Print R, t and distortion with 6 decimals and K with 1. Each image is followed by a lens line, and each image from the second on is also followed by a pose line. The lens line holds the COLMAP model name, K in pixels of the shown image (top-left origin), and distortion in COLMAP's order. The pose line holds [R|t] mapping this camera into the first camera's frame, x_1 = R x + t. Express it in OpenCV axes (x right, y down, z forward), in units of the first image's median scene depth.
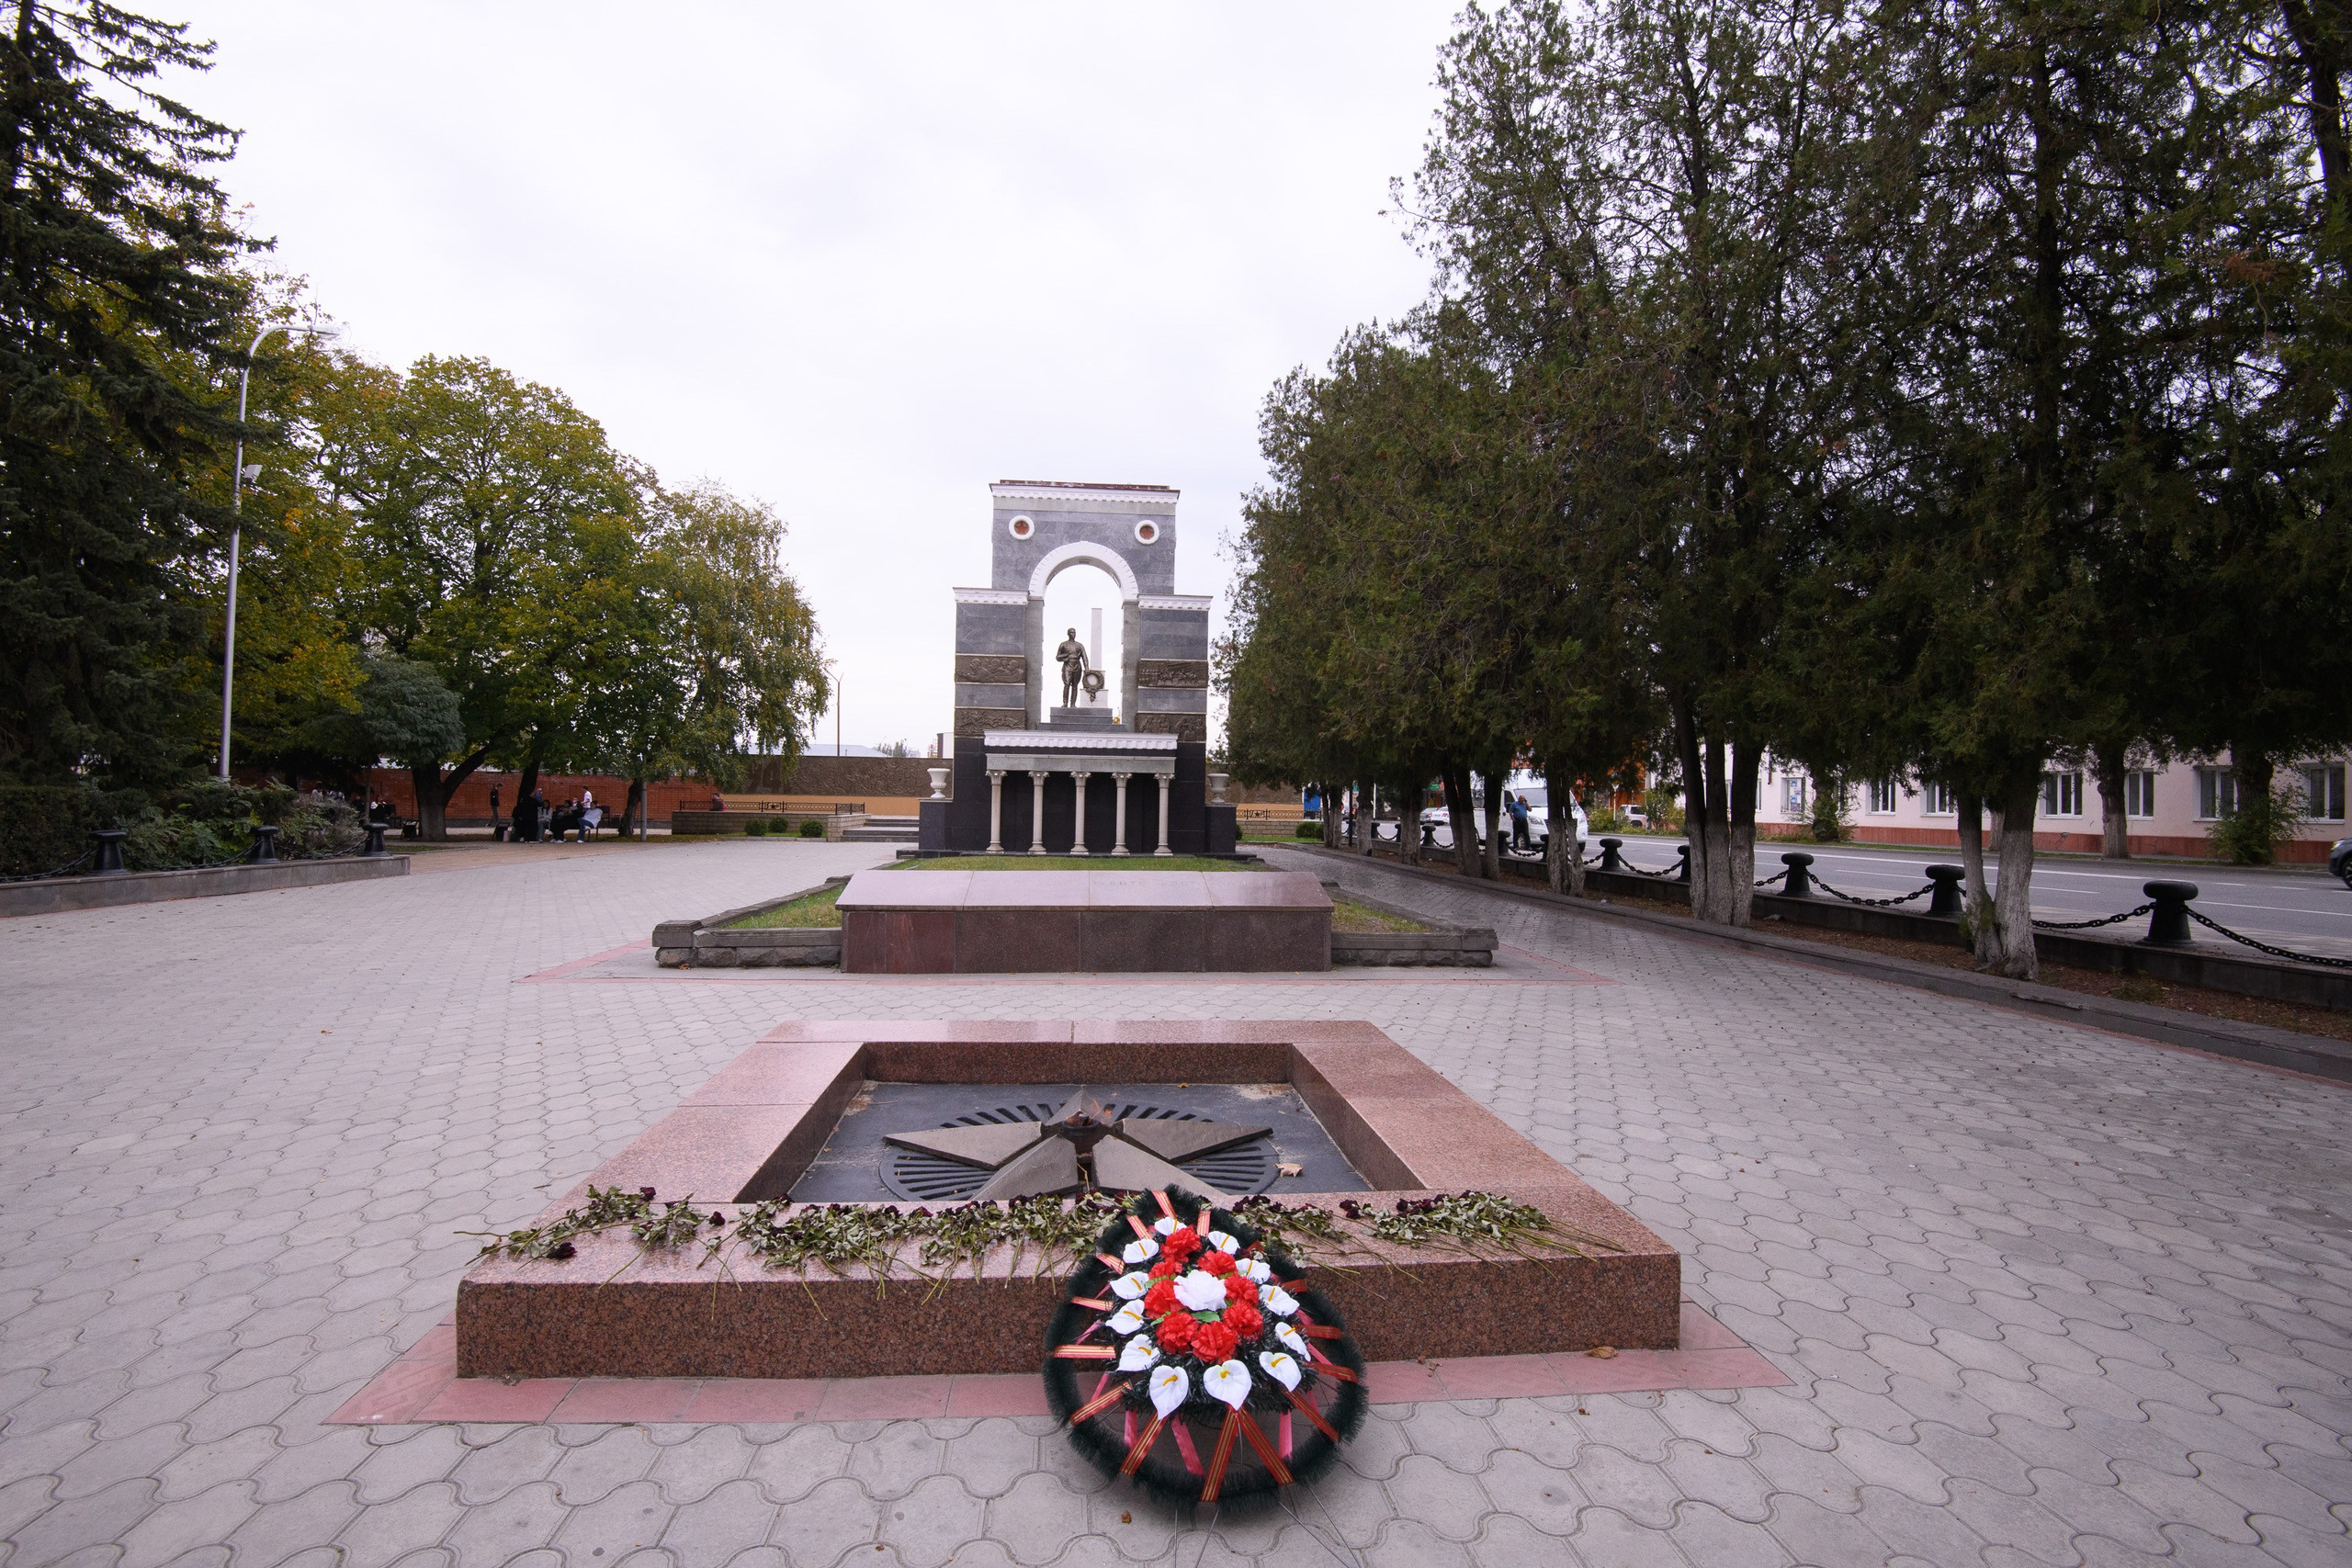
lens RADIAL K [[1606.2, 0, 1176.0], [0, 1606.2, 784.0], [0, 0, 1]] dist [0.001570, -0.000106]
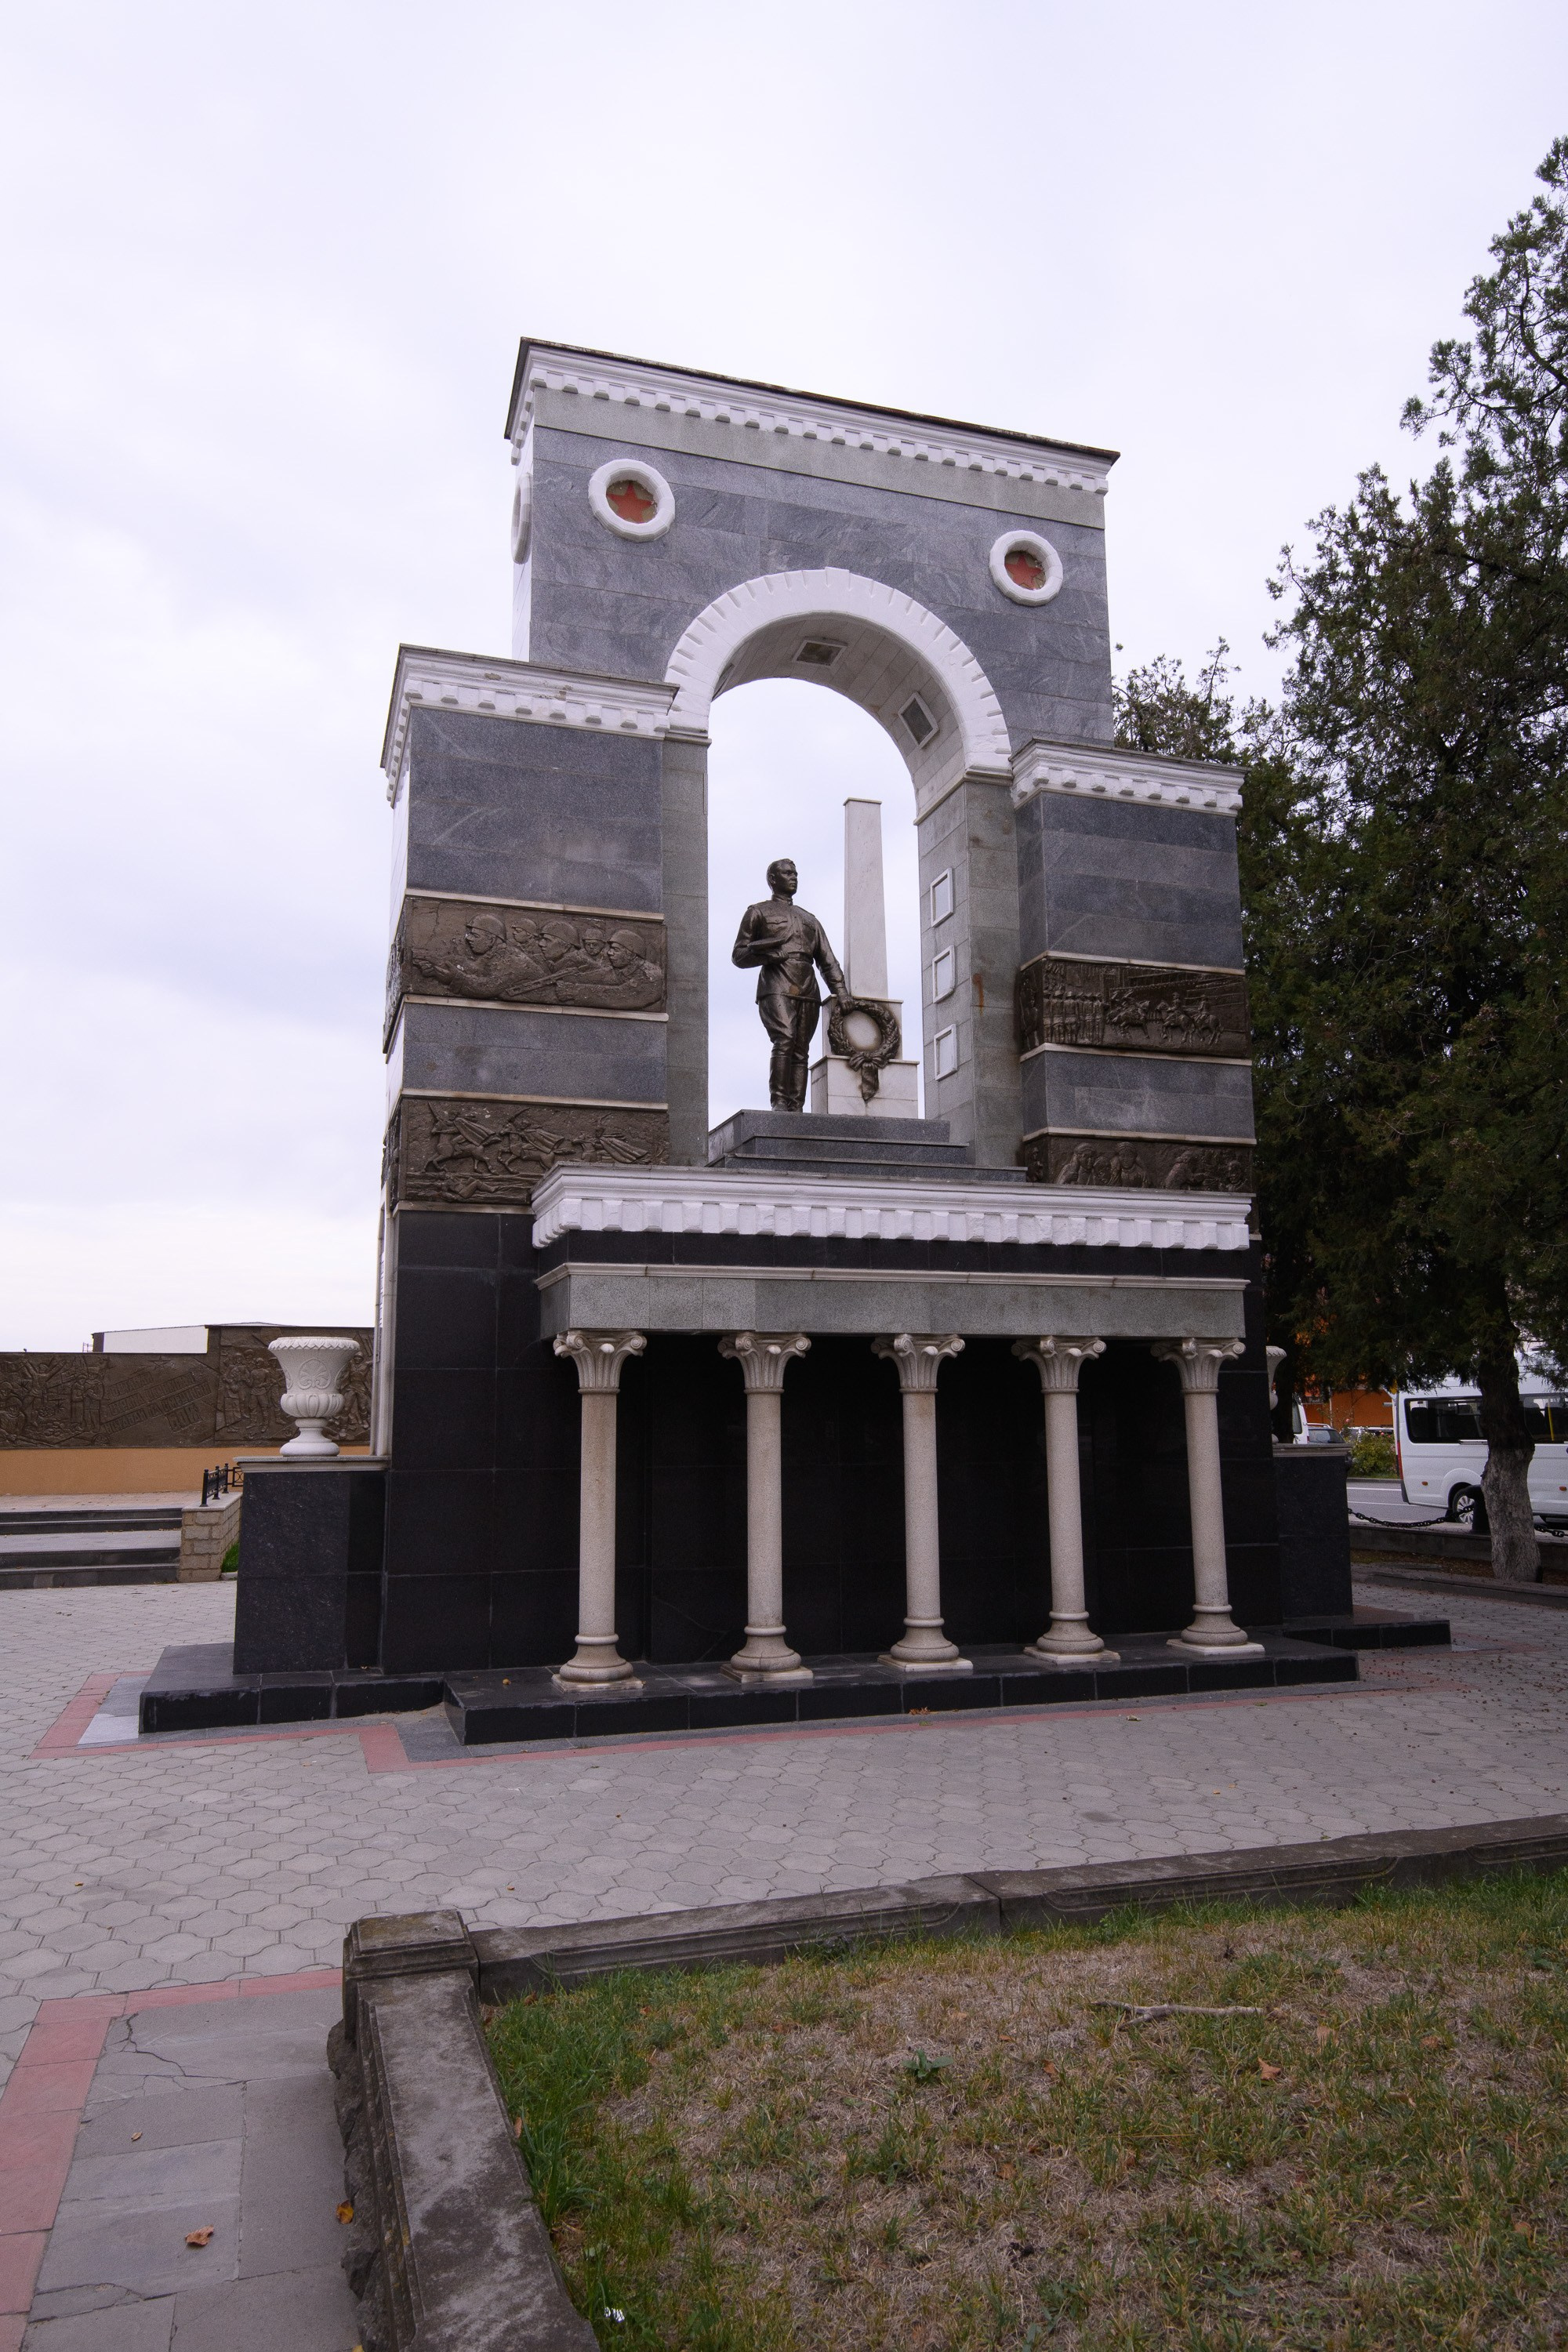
lens RADIAL K [[1606.3, 0, 784.0], [0, 1606.3, 1176.0], [0, 0, 1]] dist [0.001570, -0.000106]
pose [[0.966924, 0.012160, 0.254776, -0.142138], [0.022844, 0.990720, -0.133983, 0.000954], [-0.254042, 0.135371, 0.957673, 0.732677]]
